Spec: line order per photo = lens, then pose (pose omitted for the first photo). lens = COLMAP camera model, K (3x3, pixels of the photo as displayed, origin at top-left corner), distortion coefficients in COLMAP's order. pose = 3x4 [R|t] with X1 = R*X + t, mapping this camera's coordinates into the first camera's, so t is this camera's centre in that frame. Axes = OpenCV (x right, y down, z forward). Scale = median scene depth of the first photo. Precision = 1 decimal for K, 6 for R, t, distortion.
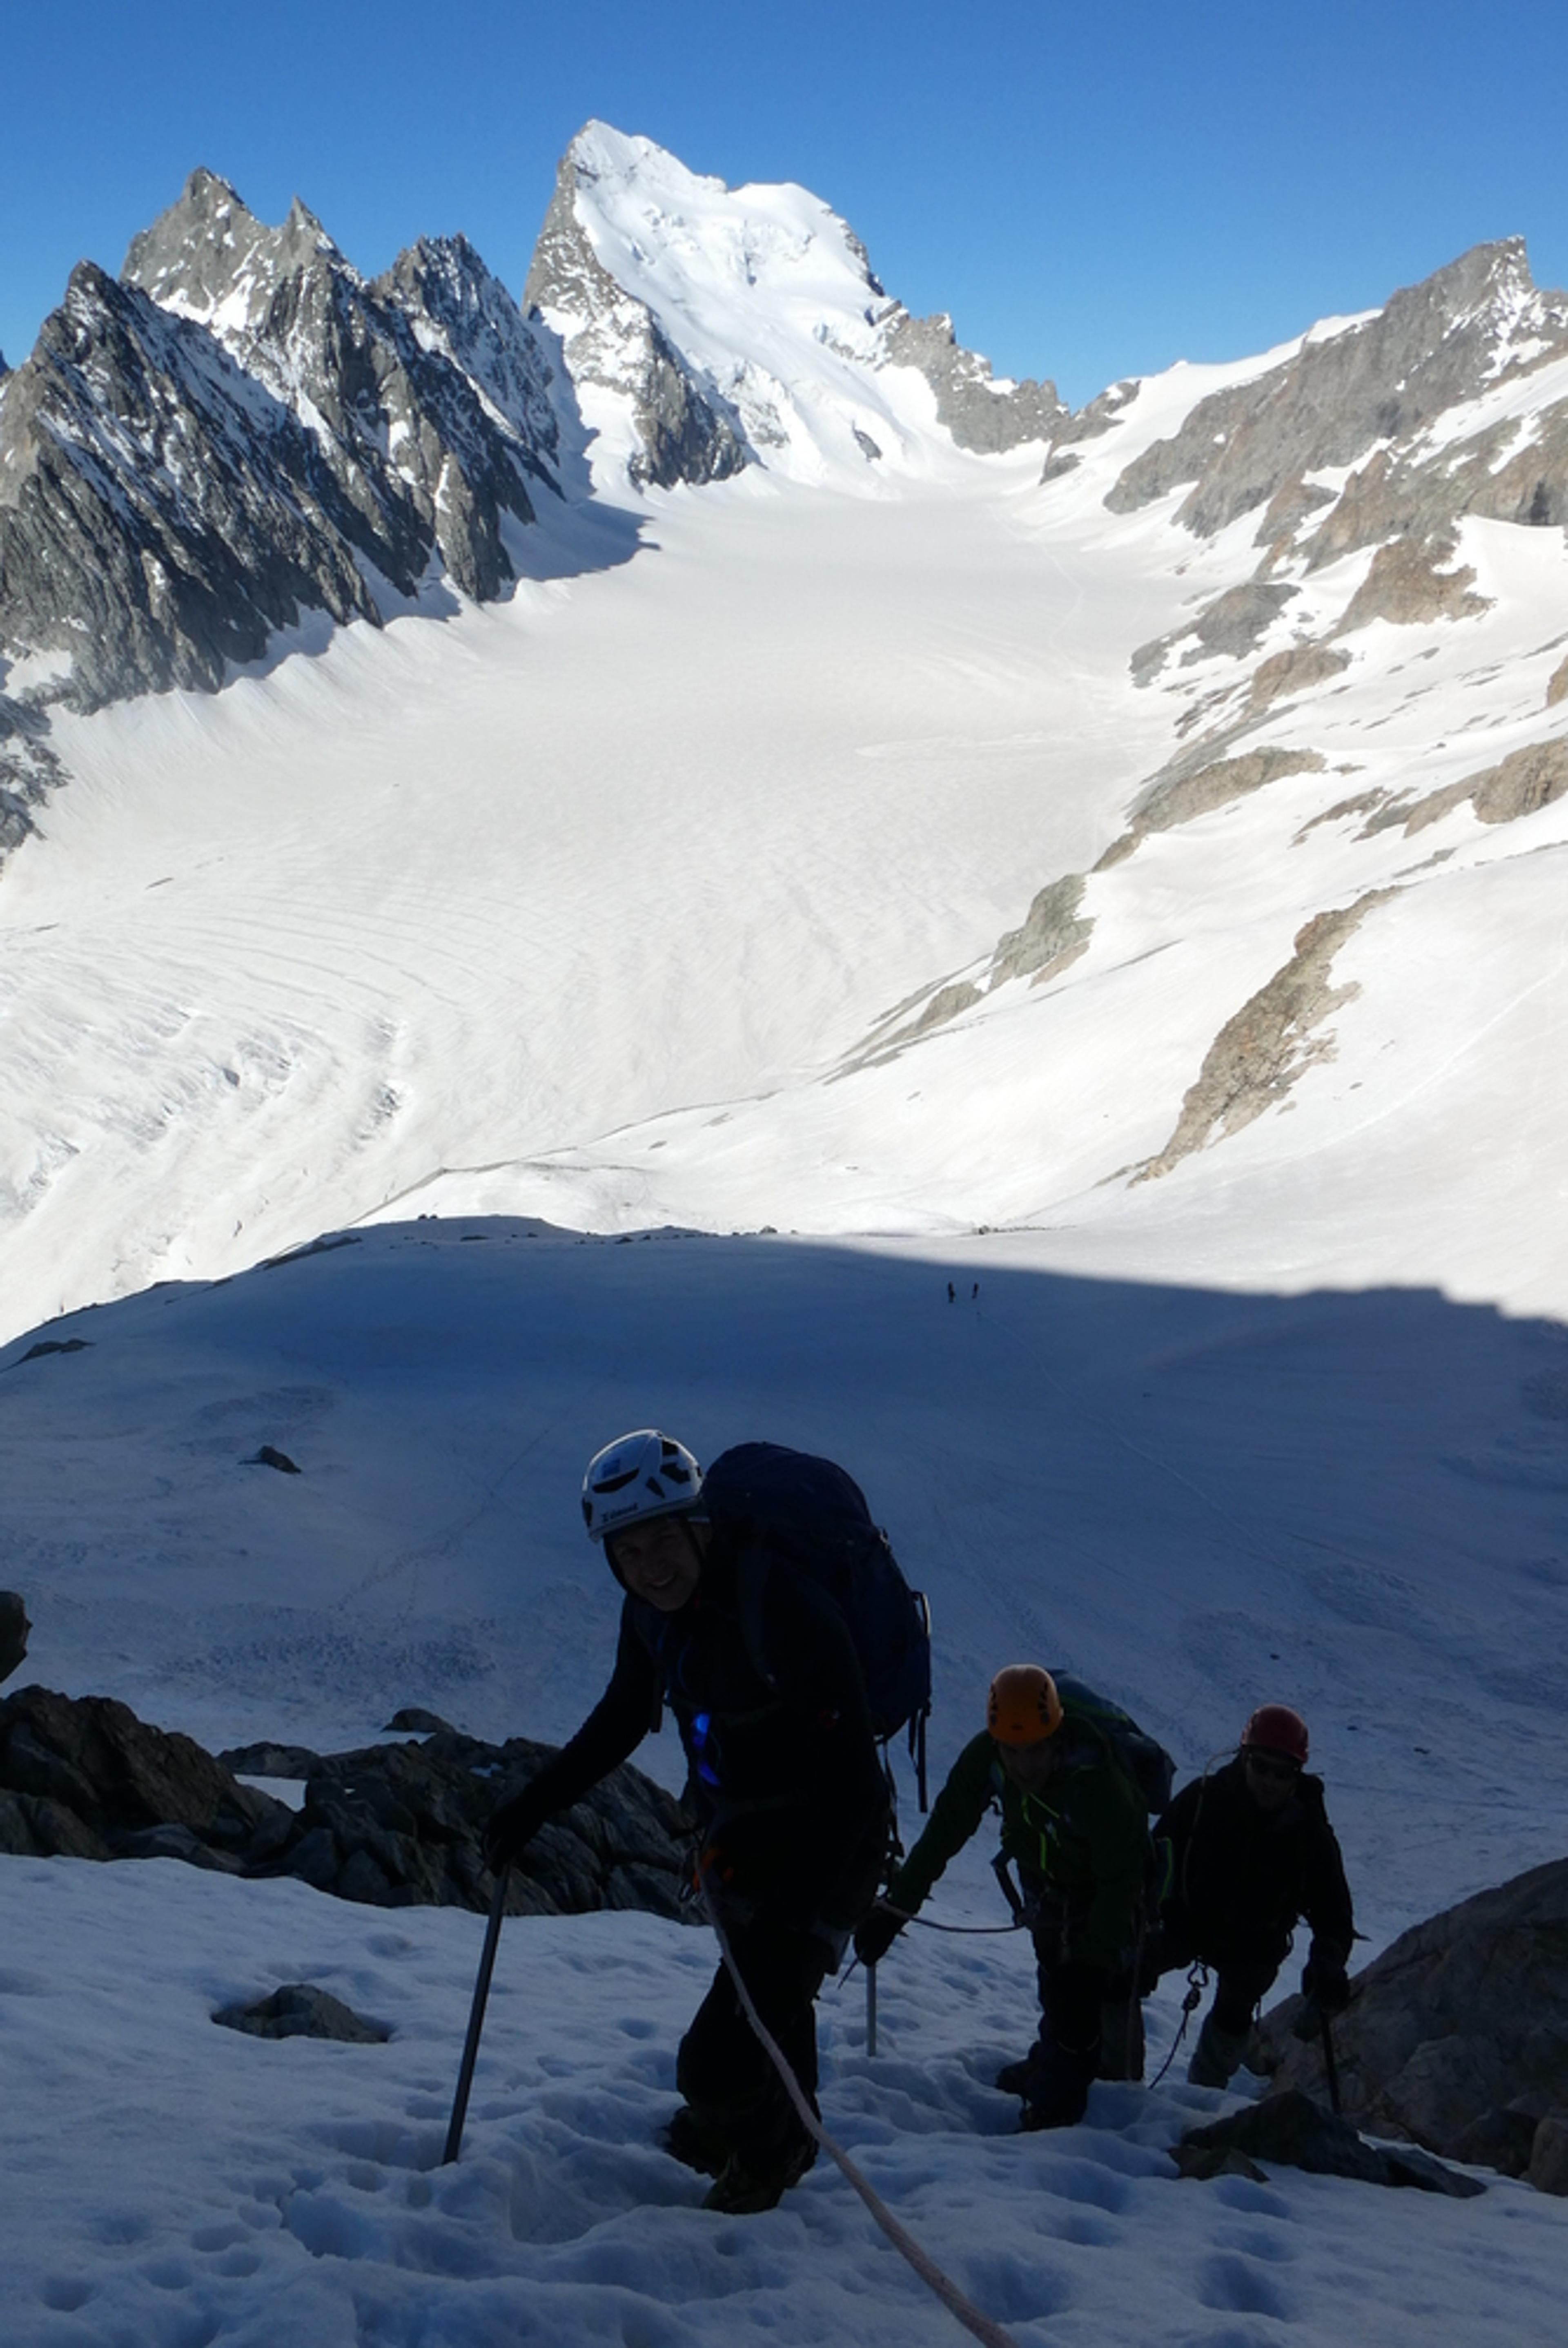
lens RADIAL K [[1696.9, 0, 763.7], [0, 1696.9, 1164.8], [0, 0, 1]] dist [0.001203, -0.005606]
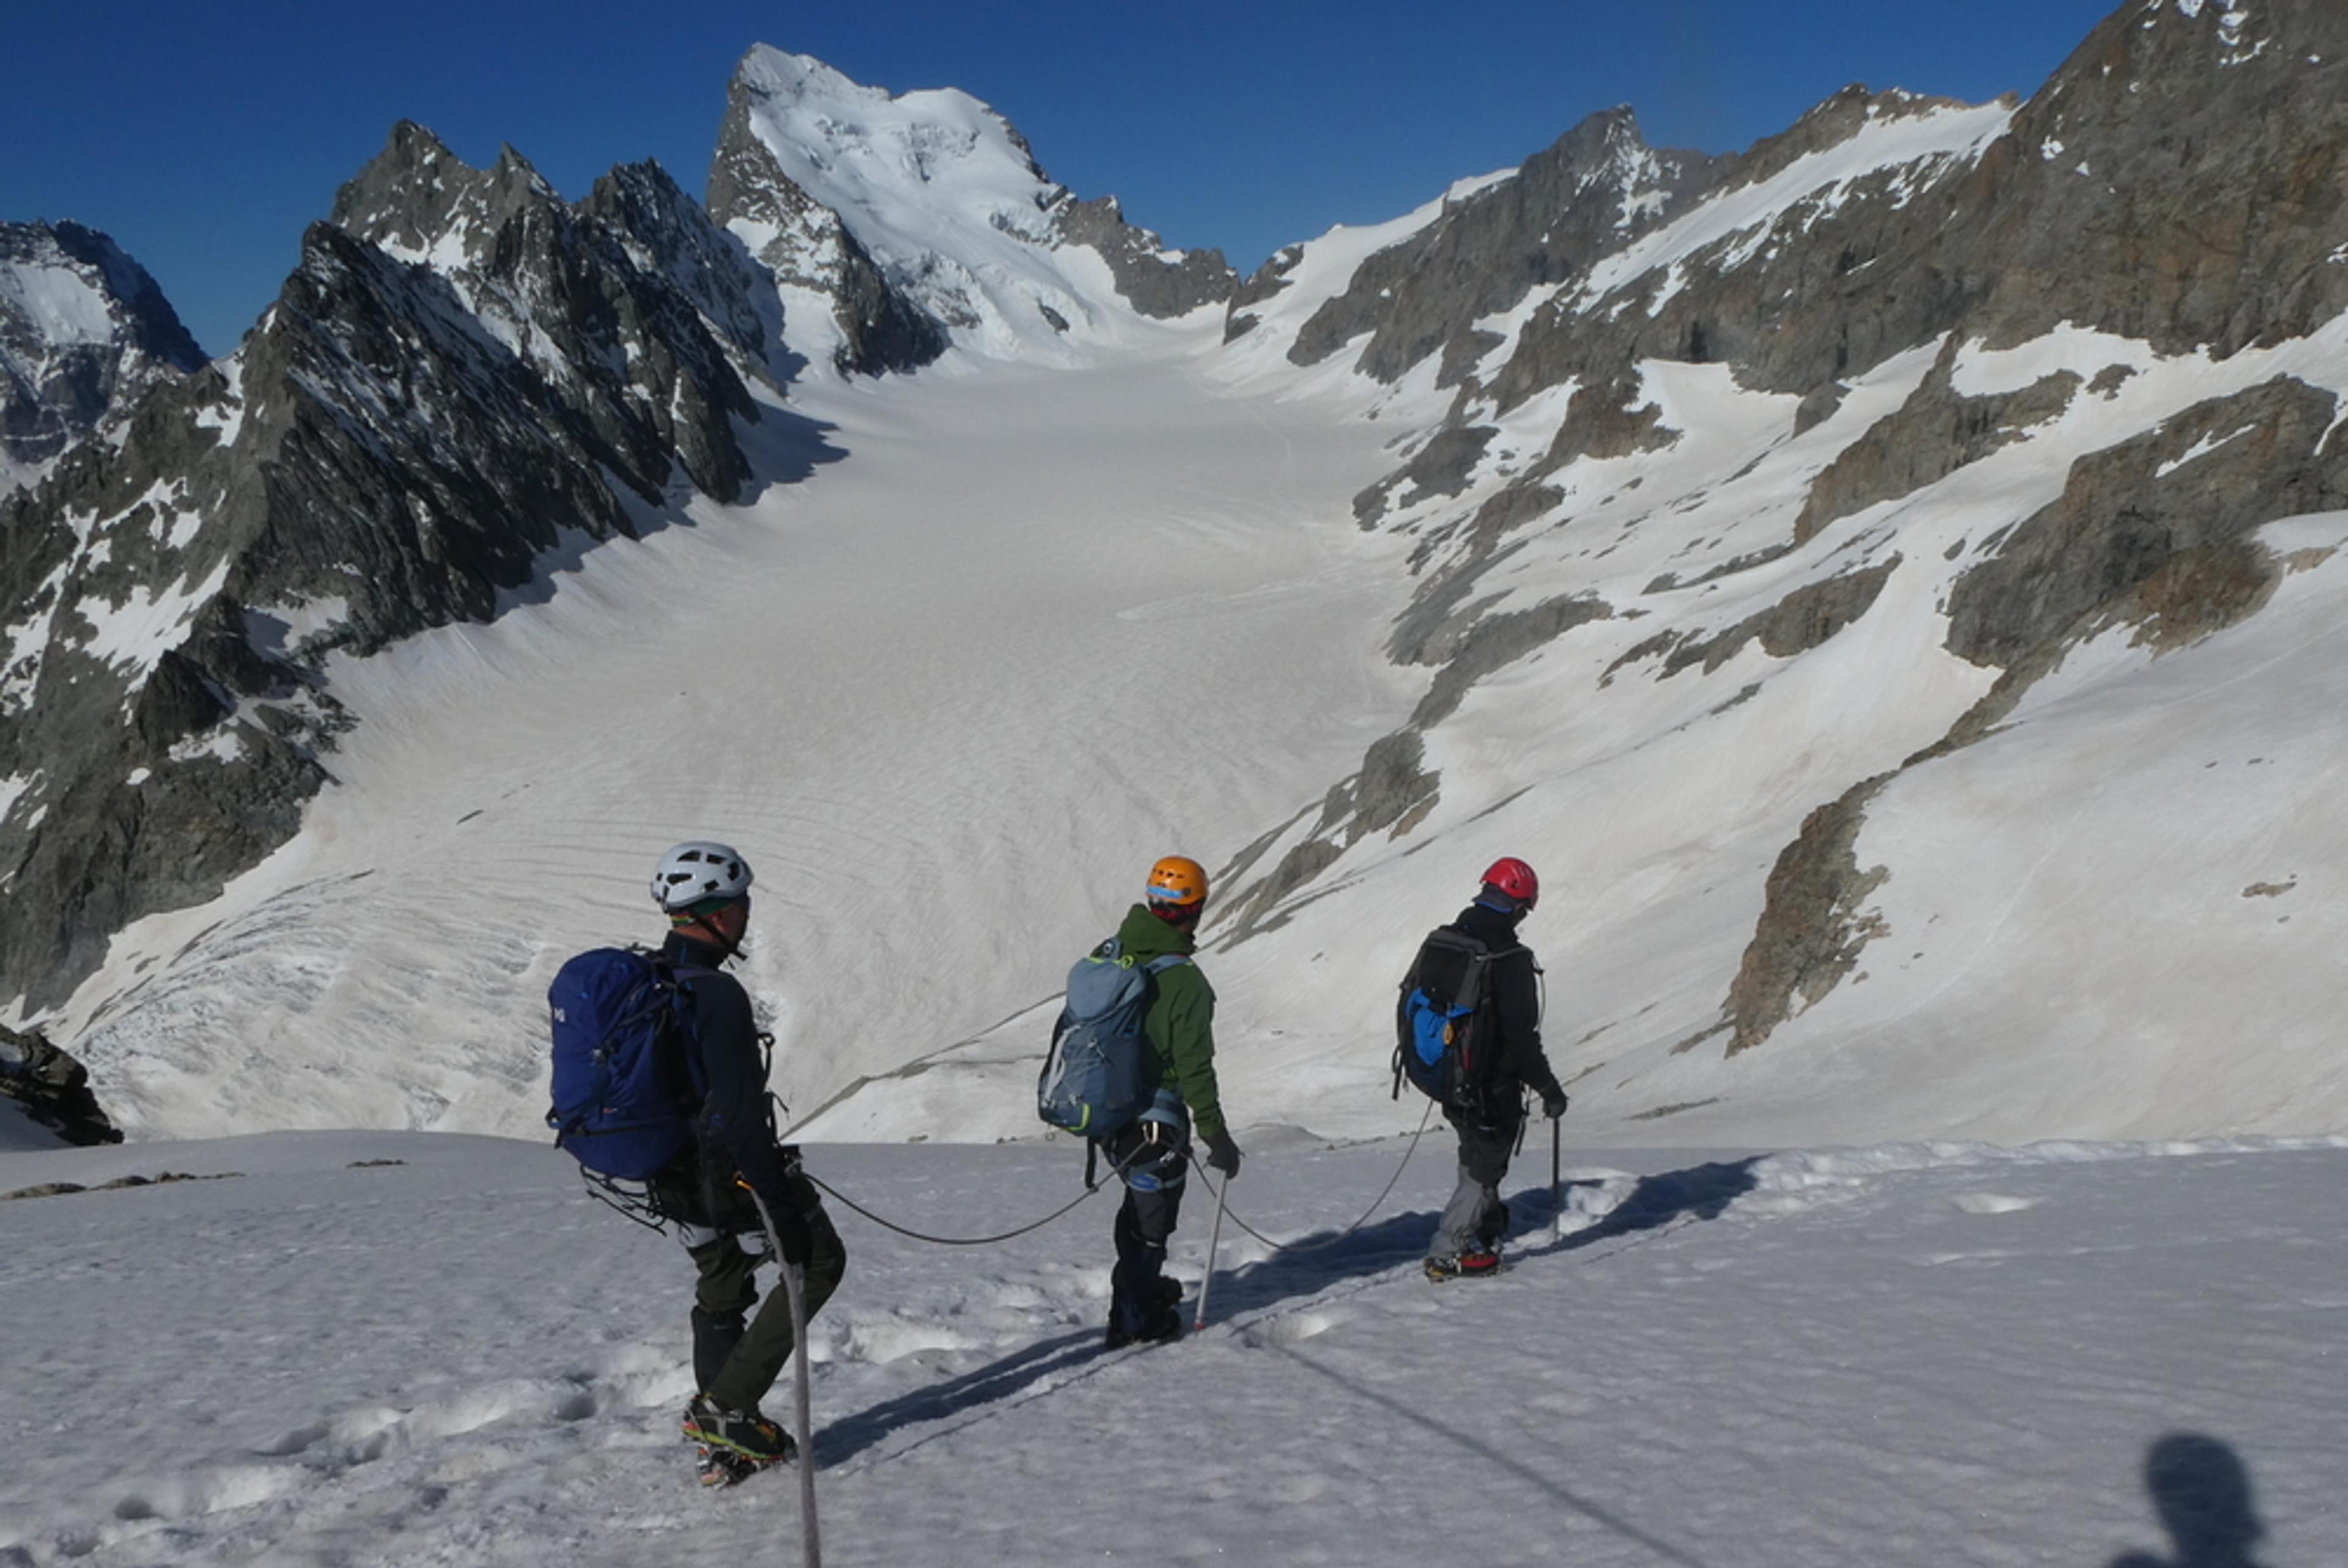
lens RADIAL K [[1704.2, 0, 1174.0], [0, 1704.2, 784.0], [0, 0, 1]] dist [-0.002749, -0.002415]
pose [[0.987288, -0.105583, 0.118802, -0.041345], [0.119612, 0.985794, -0.117915, -0.011201], [-0.104664, 0.130627, 0.985892, -0.024712]]
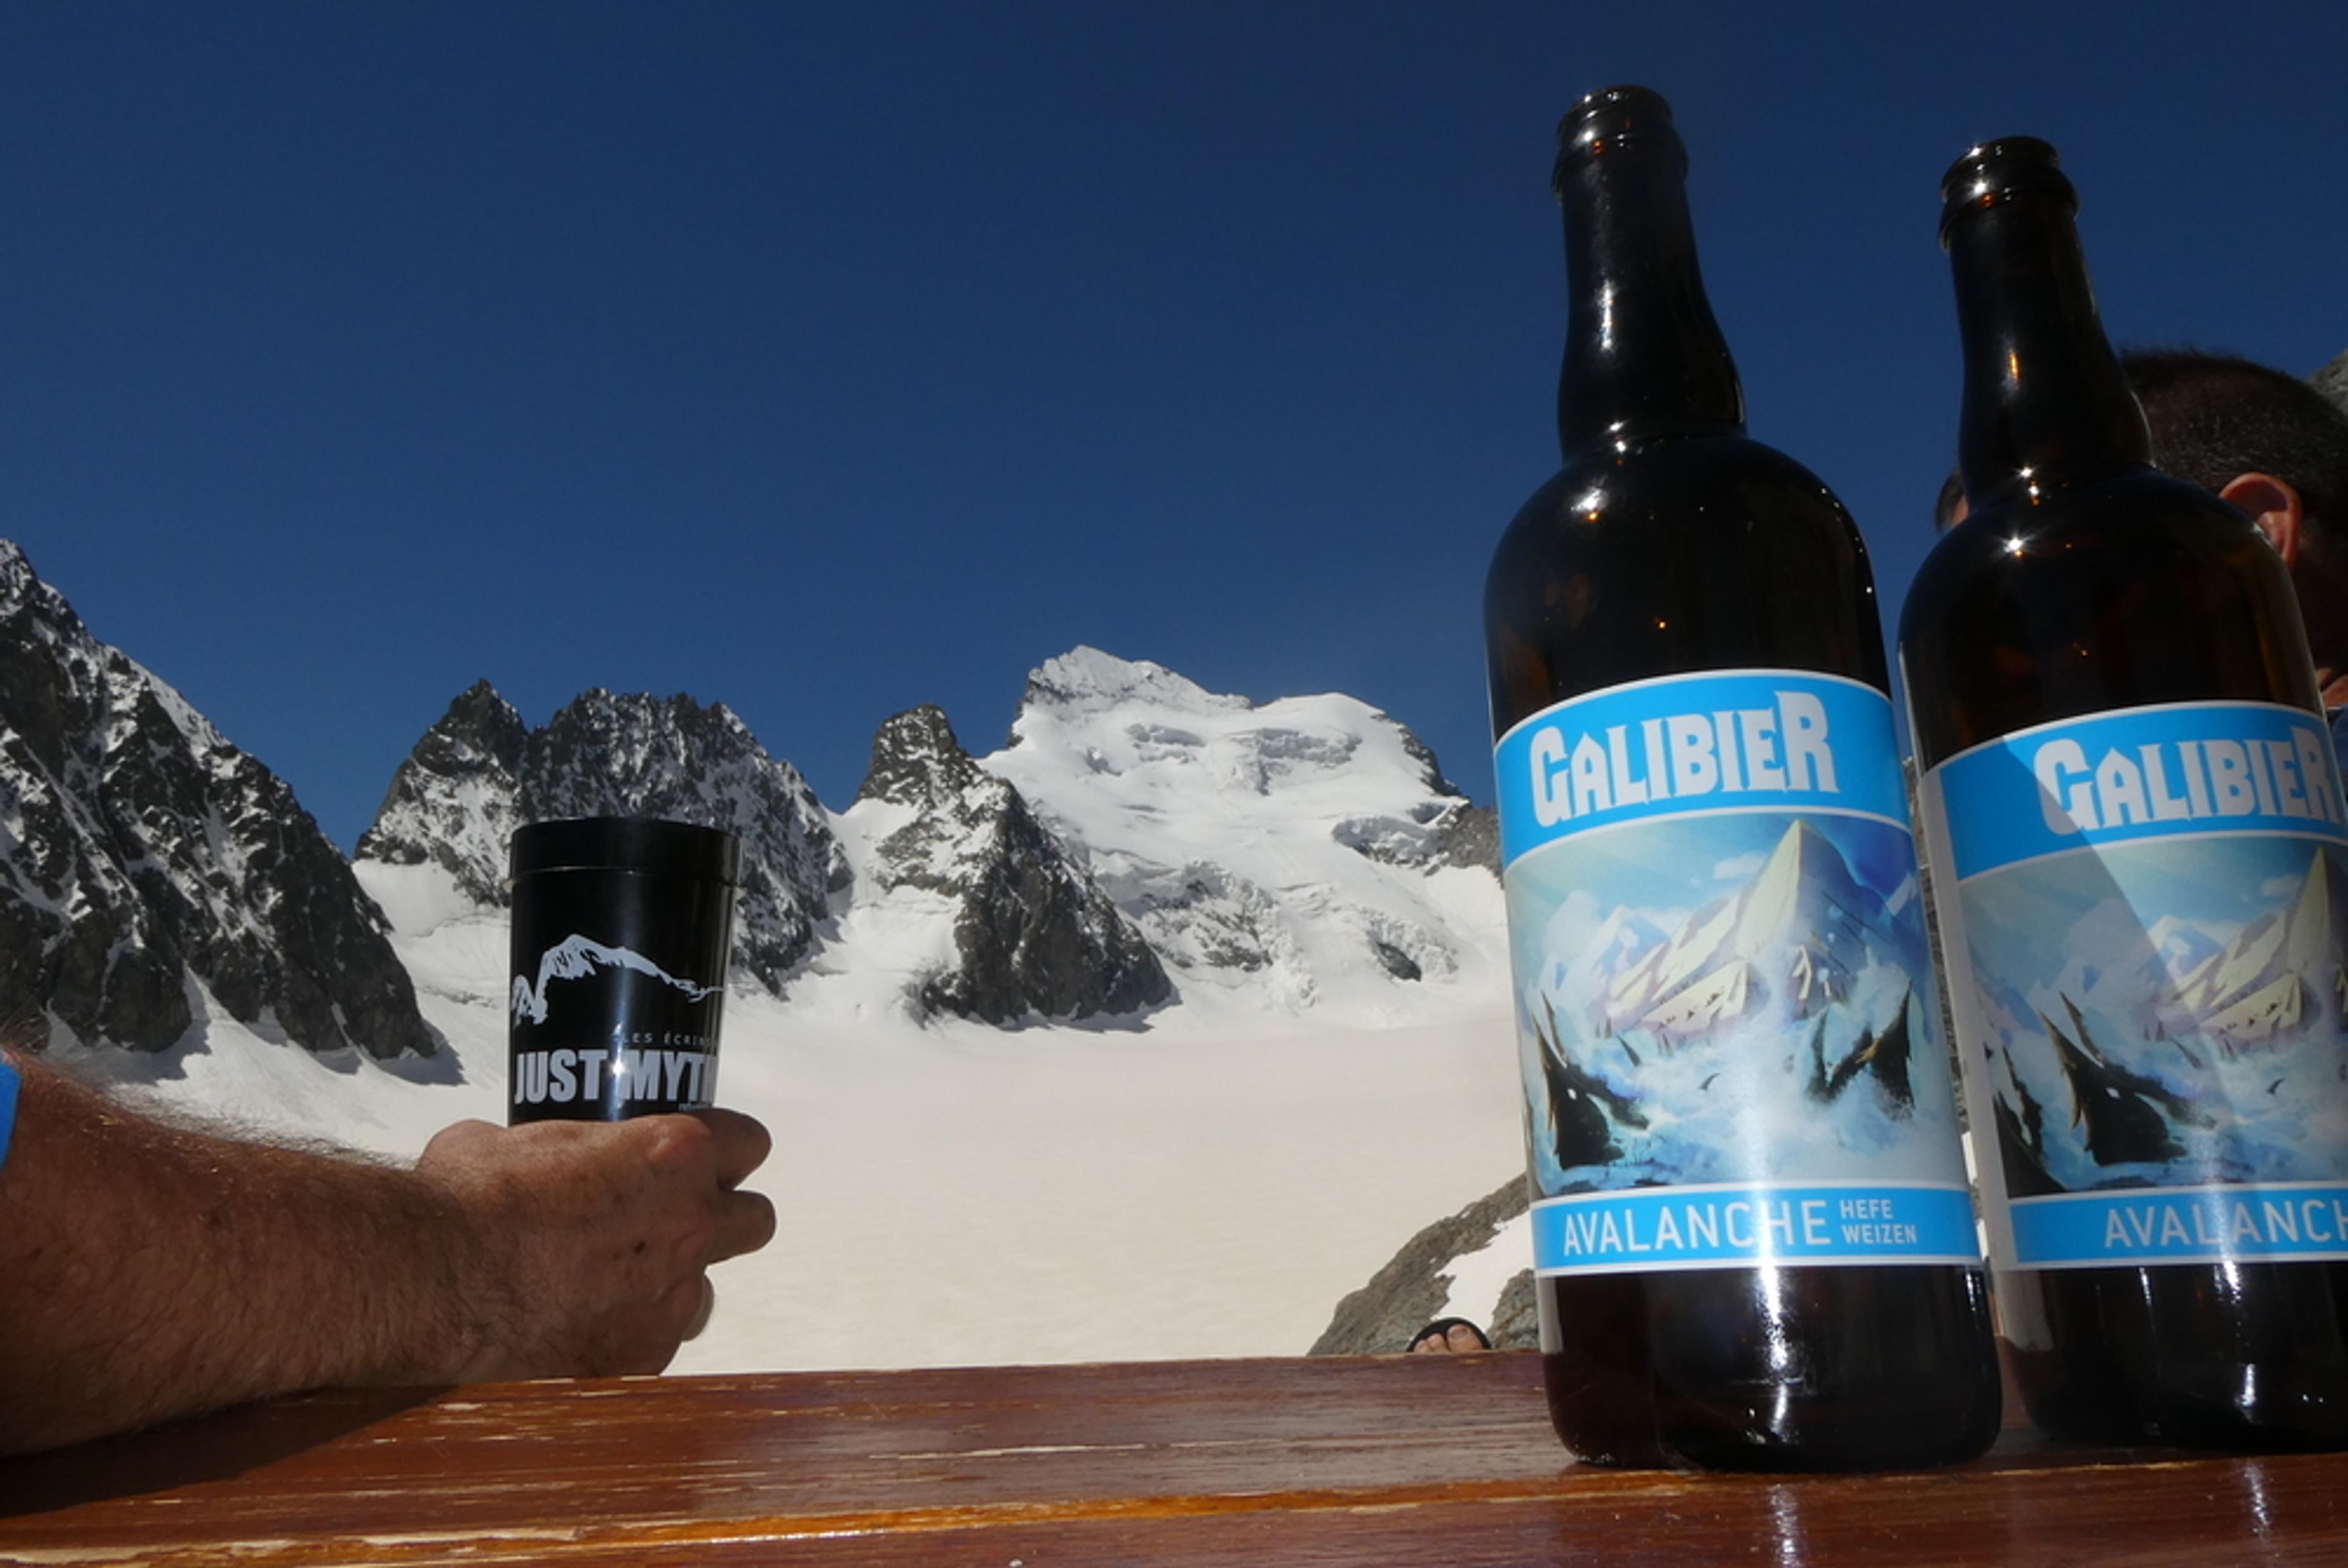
lens RADIAL K [[1704.2, 0, 1174.0], [0, 1704.2, 784.0], [0, 0, 1]] dist [-0.002749, -0.002415]
pose [[0.974536, -0.095858, -0.202708, 0.226950], [-0.028294, 0.844222, -0.535246, -0.233192], [0.222438, 0.527352, 0.820013, 0.753325]]
